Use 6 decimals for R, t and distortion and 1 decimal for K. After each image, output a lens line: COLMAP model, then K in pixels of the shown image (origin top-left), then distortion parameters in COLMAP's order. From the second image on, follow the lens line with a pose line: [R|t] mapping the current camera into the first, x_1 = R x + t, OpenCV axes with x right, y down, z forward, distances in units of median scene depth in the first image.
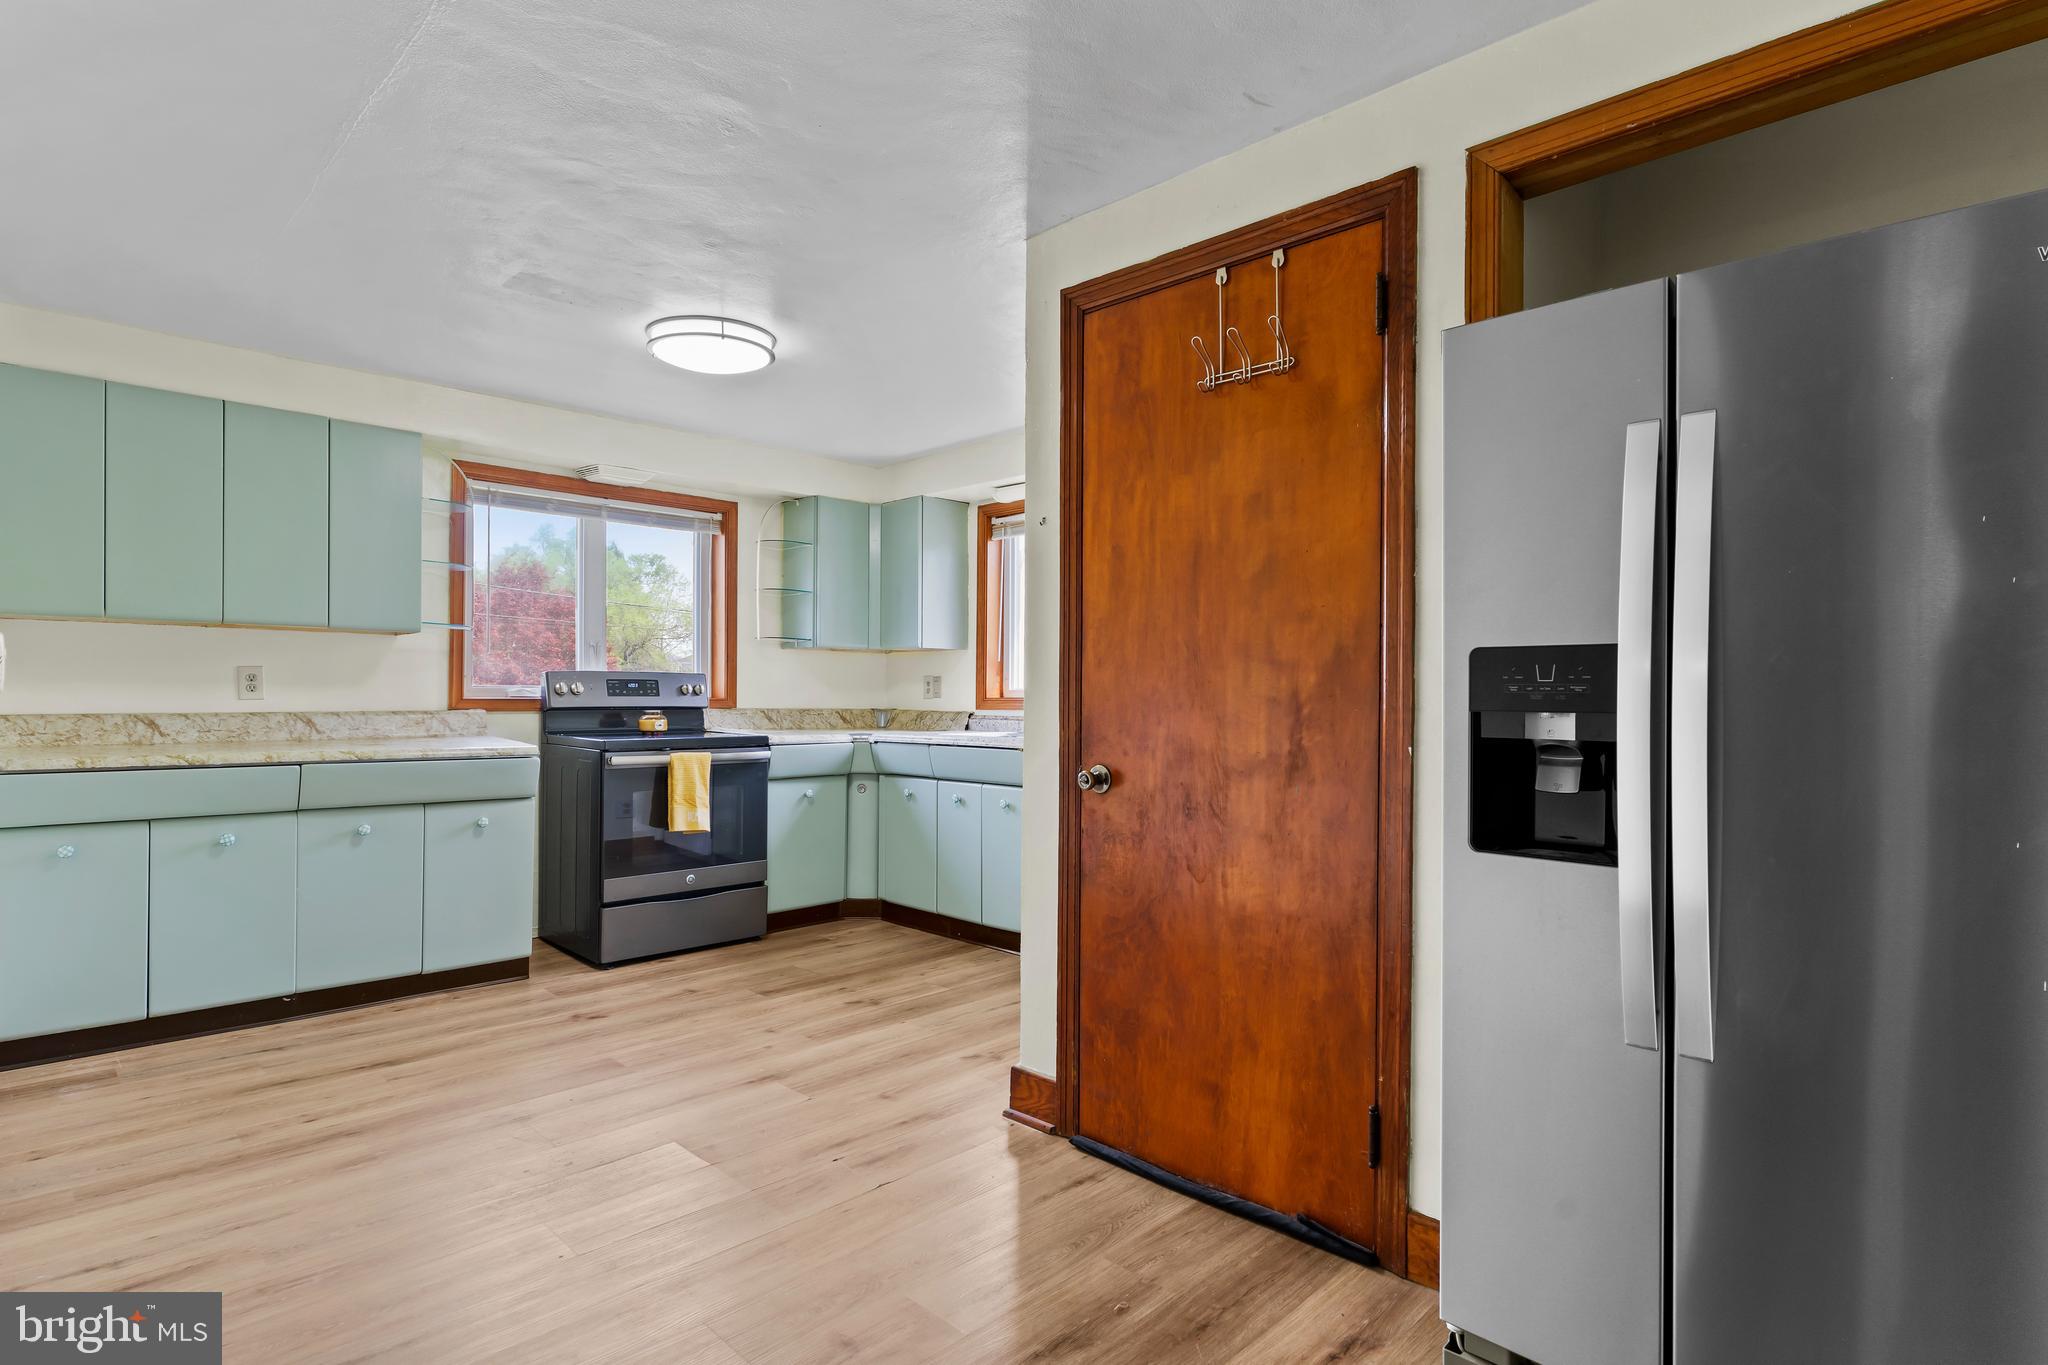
lens RADIAL K [[1052.6, 0, 1029.1], [0, 1052.6, 691.1], [0, 0, 1]] dist [-0.003561, 0.000966]
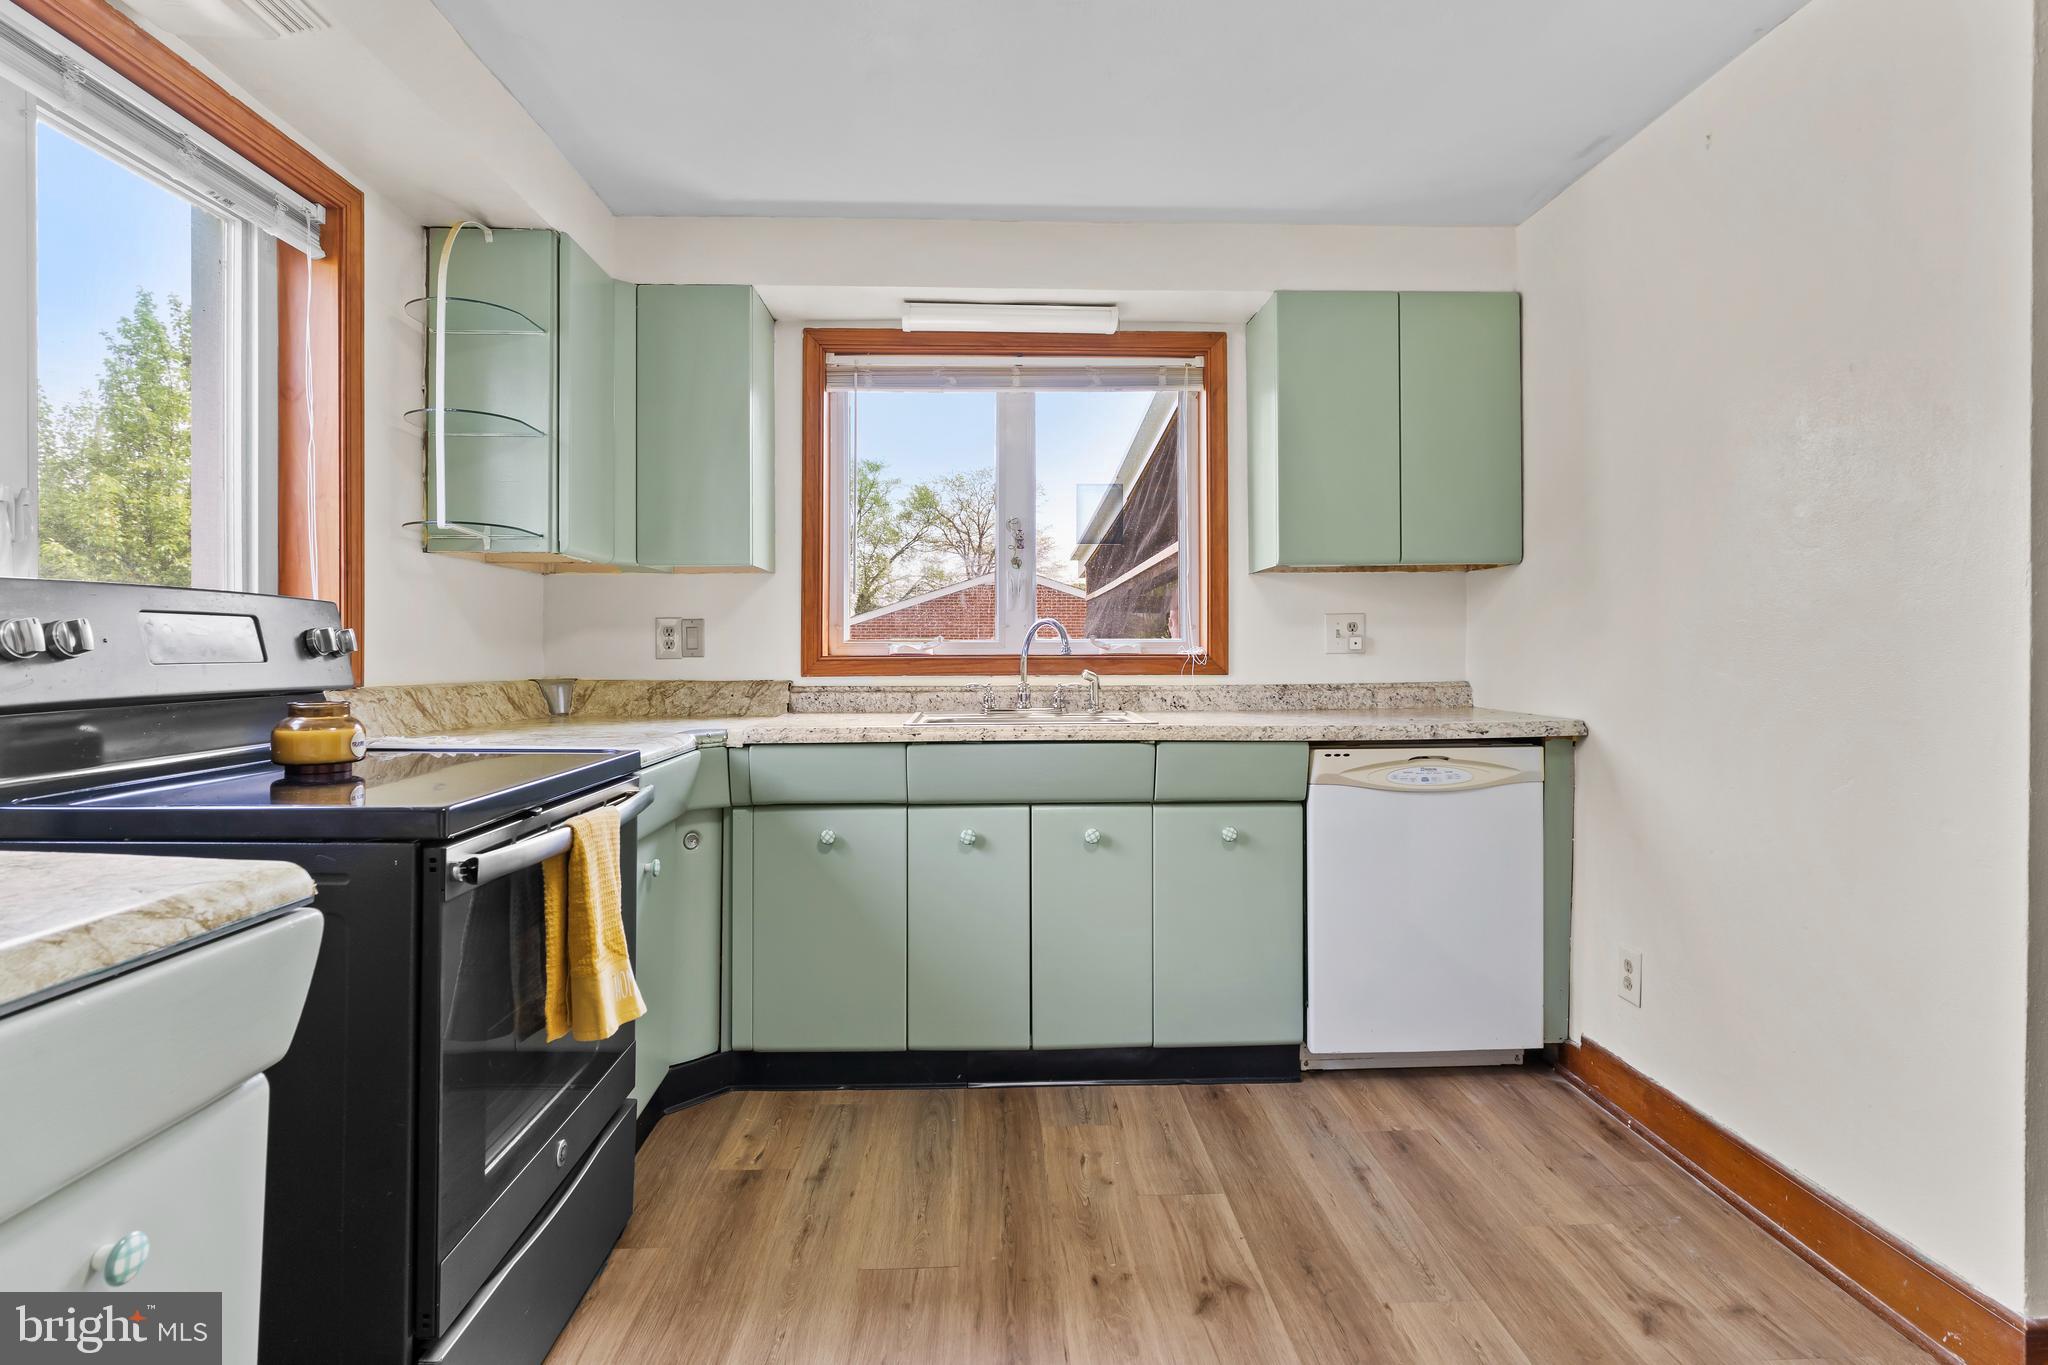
lens RADIAL K [[1056.3, 0, 1032.0], [0, 1056.3, 649.5], [0, 0, 1]] dist [-0.007243, 0.005904]
pose [[0.683928, -0.005802, 0.729526, -0.824189], [0.002656, 0.999982, 0.005463, -0.001118], [-0.729544, -0.001798, 0.683931, 1.073704]]
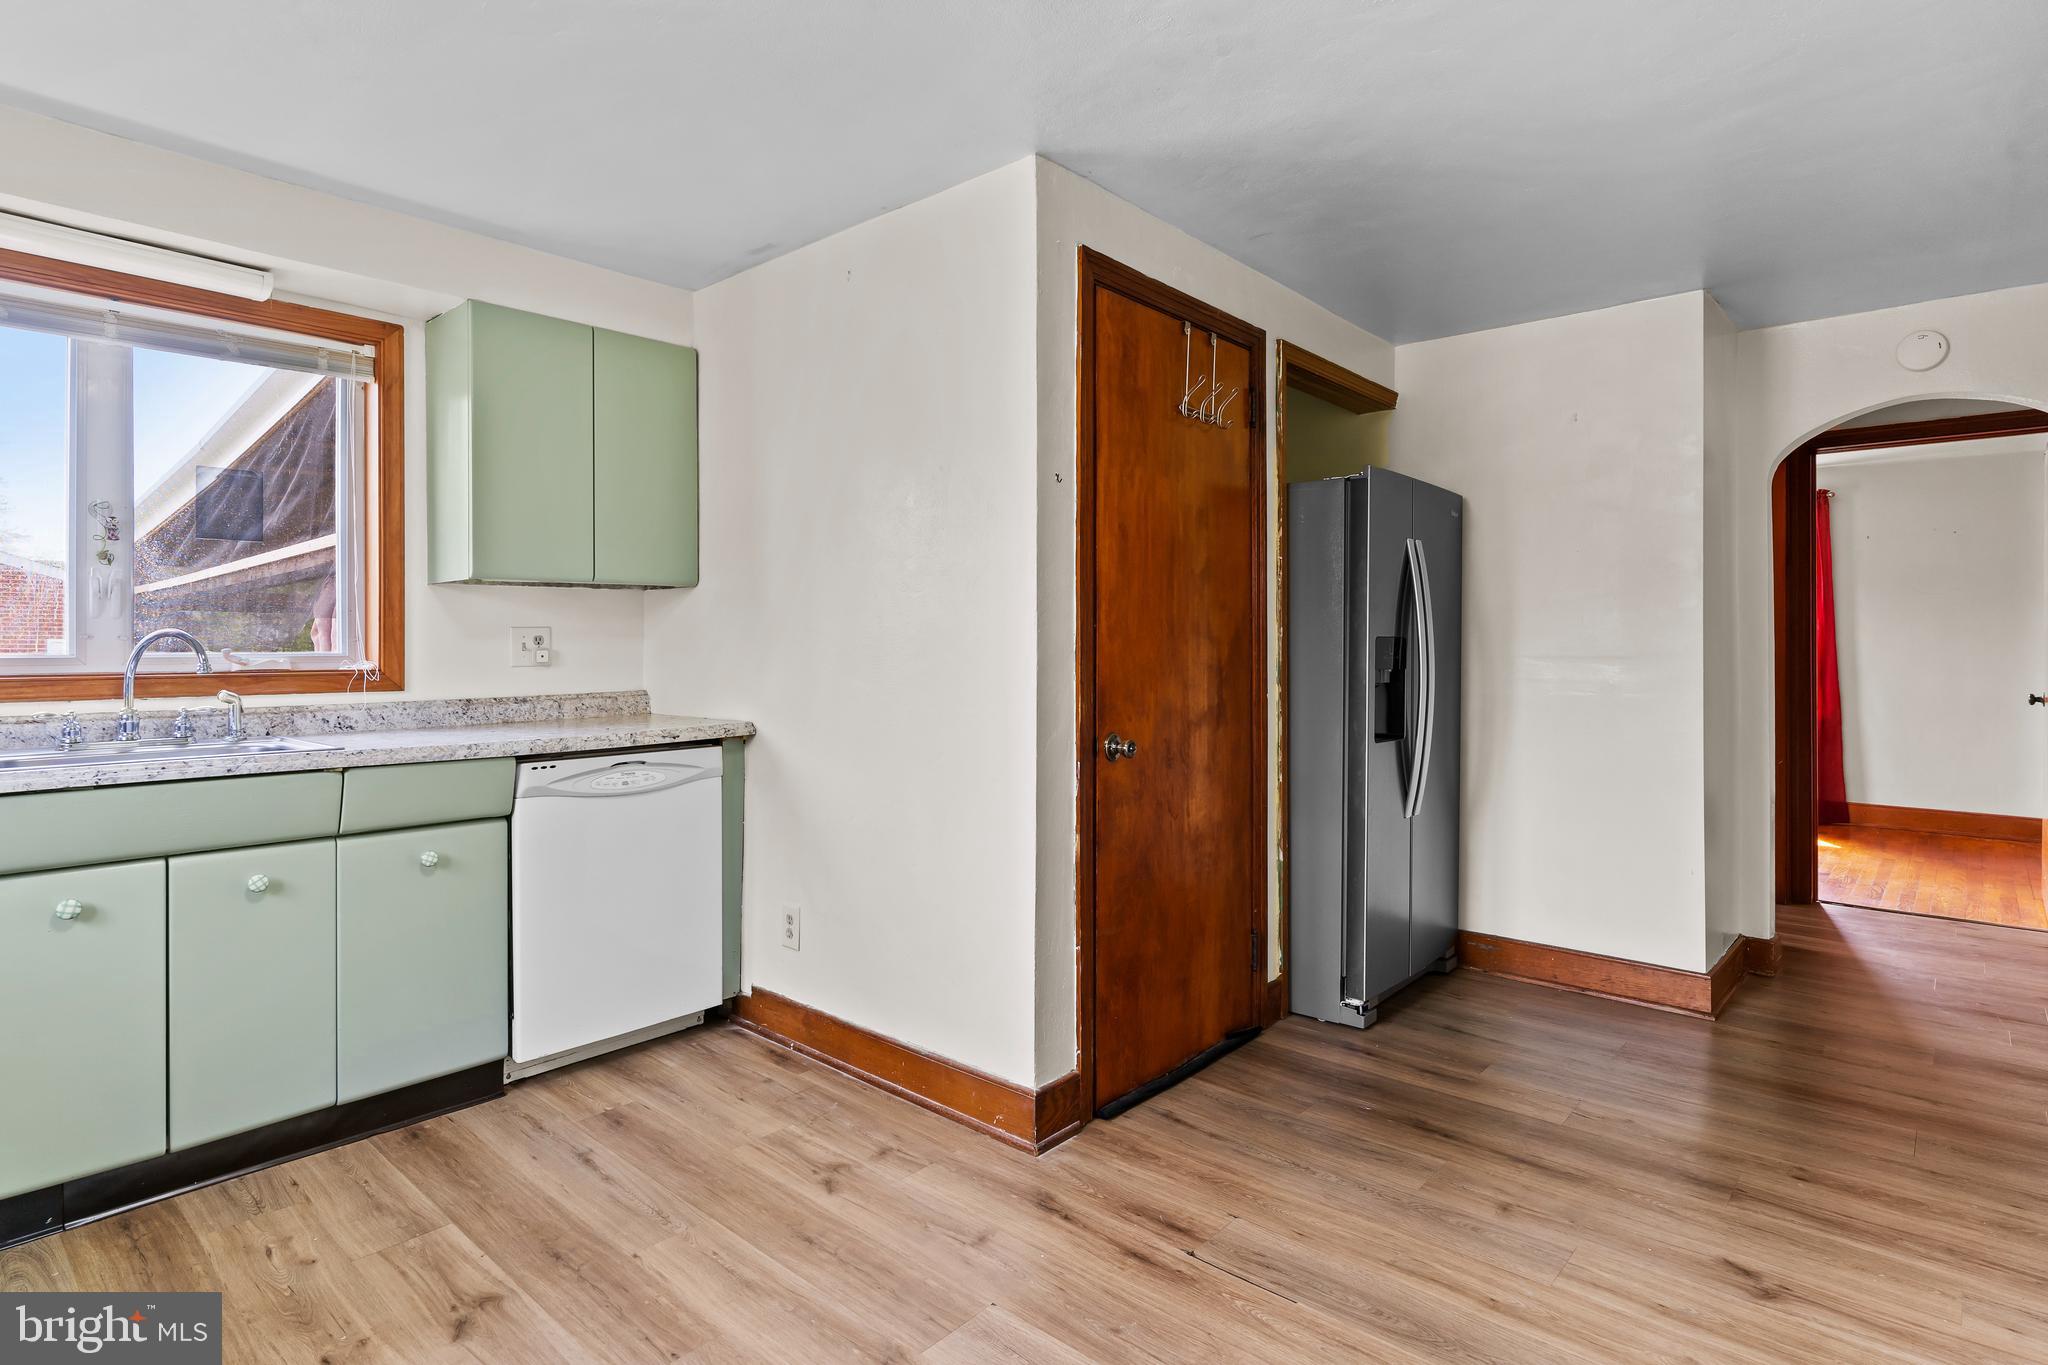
lens RADIAL K [[1043.4, 0, 1016.2], [0, 1043.4, 646.3], [0, 0, 1]] dist [-0.000280, 0.000461]
pose [[-0.038545, -0.002169, 0.999255, -0.941658], [-0.001496, 0.999997, 0.002112, -0.017177], [-0.999256, -0.001414, -0.038548, 1.126251]]
